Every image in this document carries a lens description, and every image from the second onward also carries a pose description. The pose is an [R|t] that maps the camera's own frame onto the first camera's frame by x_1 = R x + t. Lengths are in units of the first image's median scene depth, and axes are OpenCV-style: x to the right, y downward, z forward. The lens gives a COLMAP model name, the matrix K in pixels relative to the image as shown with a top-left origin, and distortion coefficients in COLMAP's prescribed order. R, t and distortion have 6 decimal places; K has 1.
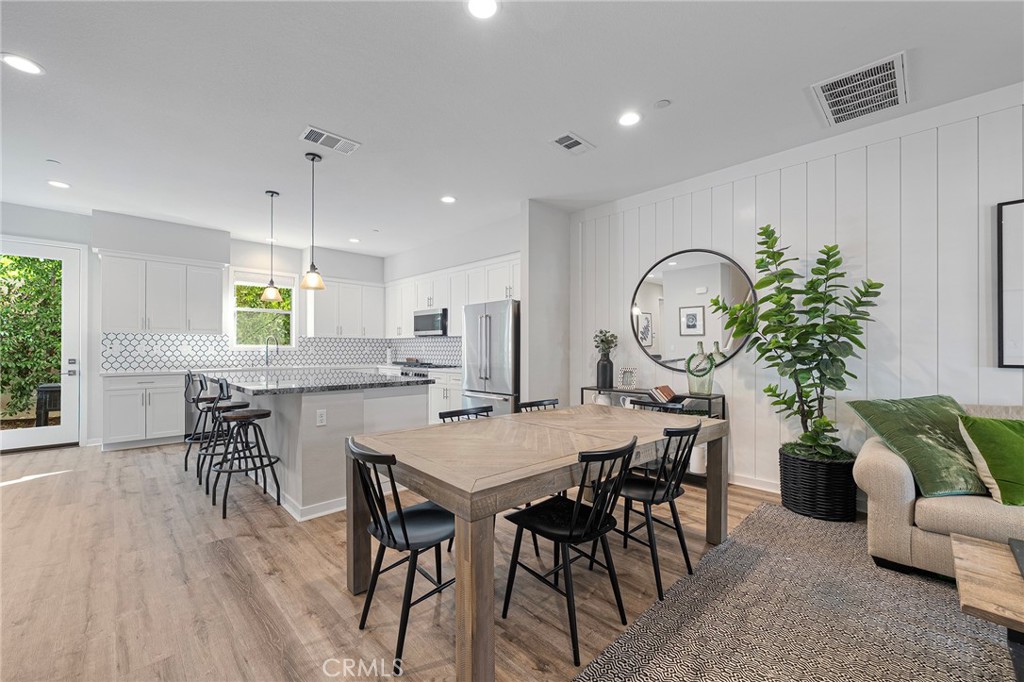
lens RADIAL K [[416.6, 0, 511.2], [0, 416.6, 344.4], [0, 0, 1]] dist [0.000468, 0.000428]
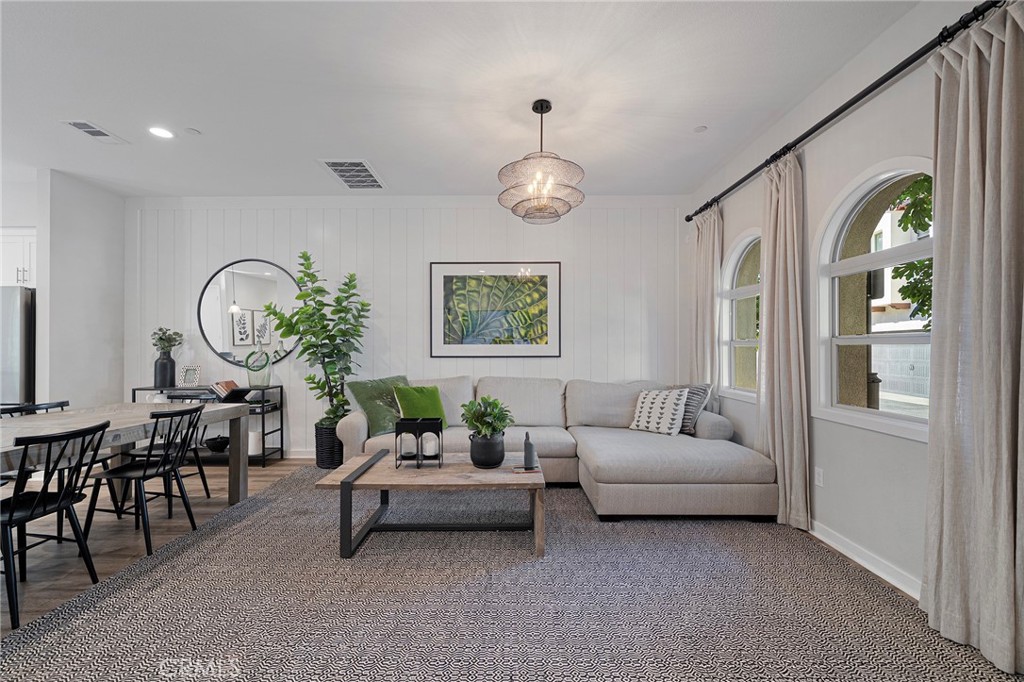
lens RADIAL K [[416.6, 0, 511.2], [0, 416.6, 344.4], [0, 0, 1]] dist [0.000468, 0.000428]
pose [[0.707361, 0.003066, 0.706846, 0.153082], [-0.007097, 0.999971, 0.002765, -0.005278], [-0.706817, -0.006973, 0.707362, -0.367860]]
